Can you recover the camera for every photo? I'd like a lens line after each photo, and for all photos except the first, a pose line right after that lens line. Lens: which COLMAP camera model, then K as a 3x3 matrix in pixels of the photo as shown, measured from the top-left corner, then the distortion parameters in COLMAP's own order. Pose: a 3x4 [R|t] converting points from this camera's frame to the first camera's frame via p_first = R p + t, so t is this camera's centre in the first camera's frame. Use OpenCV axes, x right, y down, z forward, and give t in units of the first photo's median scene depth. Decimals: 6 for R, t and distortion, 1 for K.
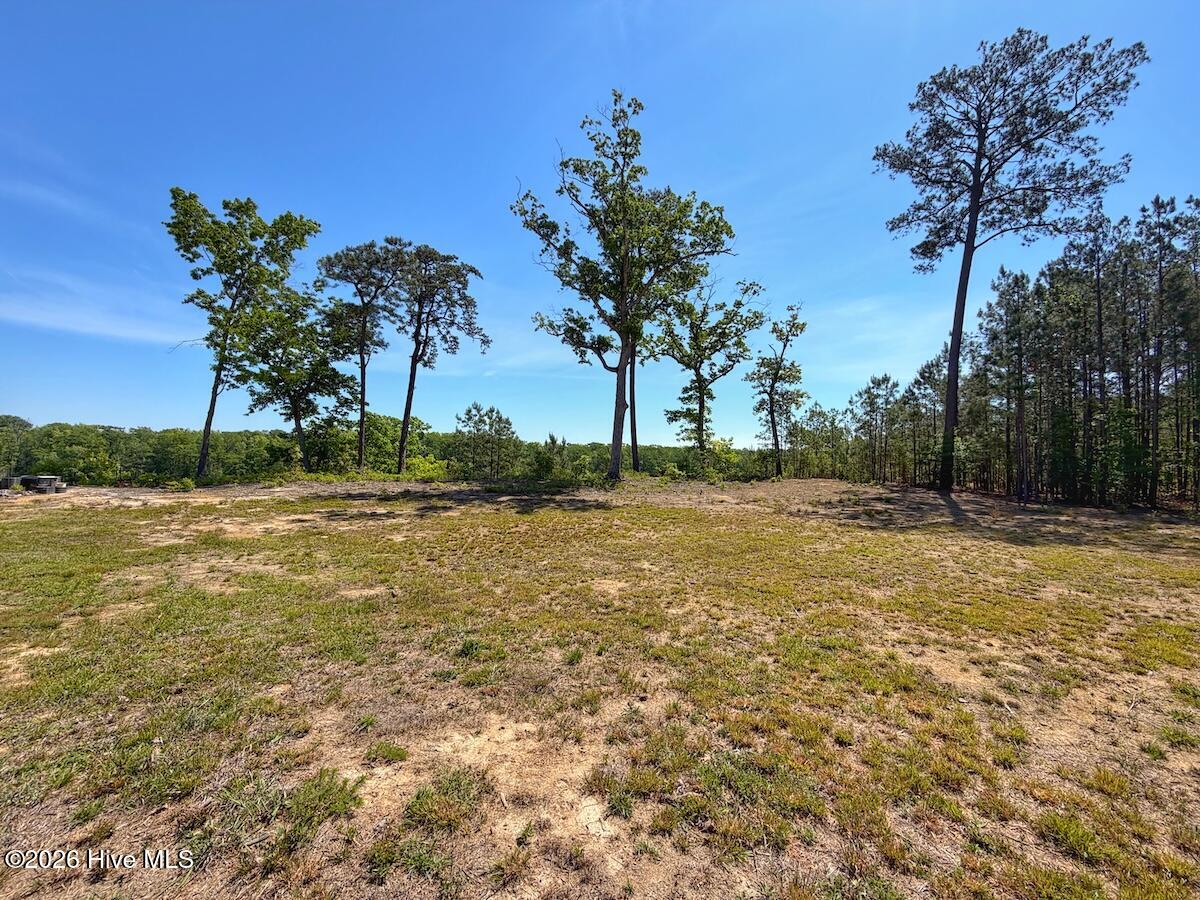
lens RADIAL K [[480.2, 0, 594.4], [0, 480.2, 452.0], [0, 0, 1]] dist [0.001689, -0.000211]
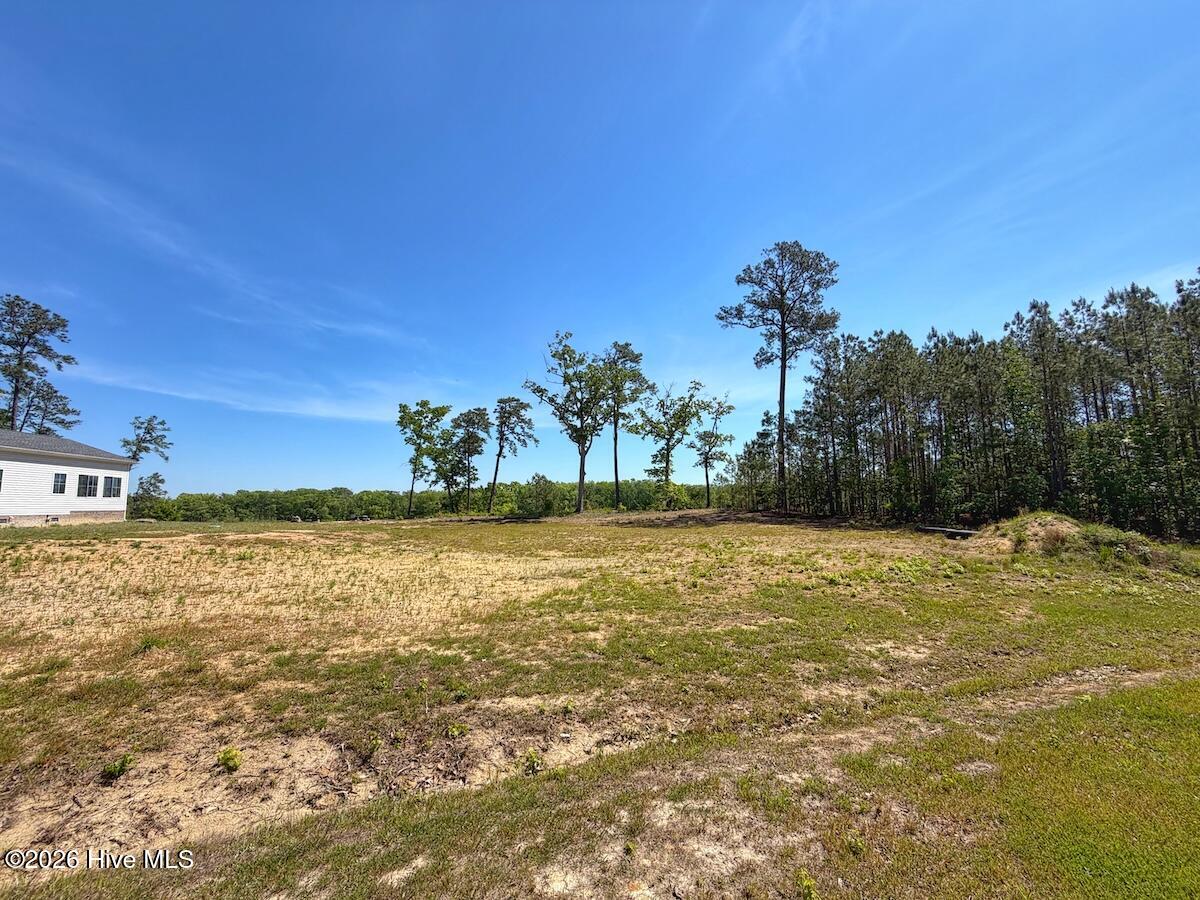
lens RADIAL K [[480.2, 0, 596.9], [0, 480.2, 449.4], [0, 0, 1]] dist [0.001689, -0.000211]
pose [[0.922972, -0.082535, -0.375913, 0.950174], [0.046510, 0.993496, -0.103935, 0.013711], [0.382047, 0.078445, 0.920808, -0.868116]]
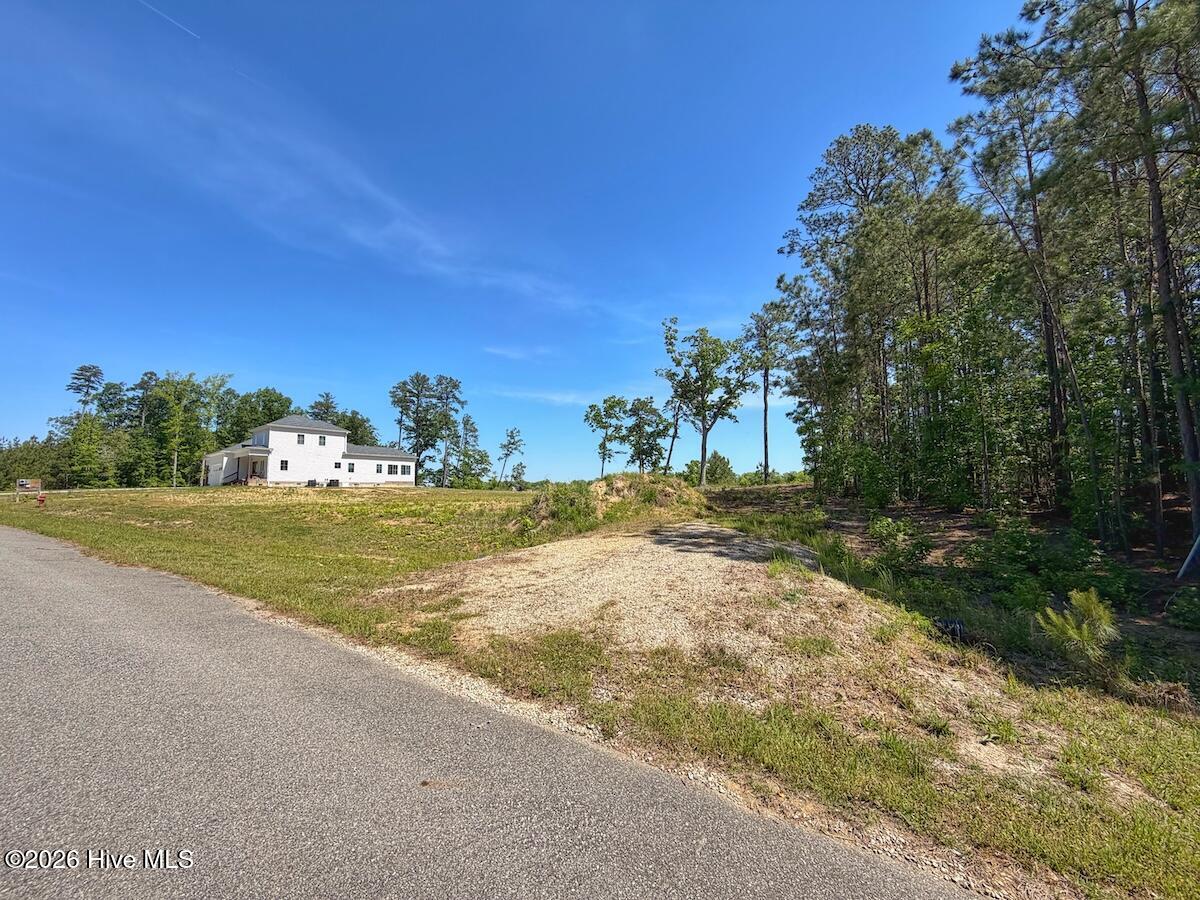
lens RADIAL K [[480.2, 0, 601.2], [0, 480.2, 459.0], [0, 0, 1]] dist [0.001689, -0.000211]
pose [[0.310242, -0.087136, -0.946656, 2.026687], [0.027758, 0.996196, -0.082599, 0.101646], [0.950252, -0.000651, 0.311480, -0.024403]]
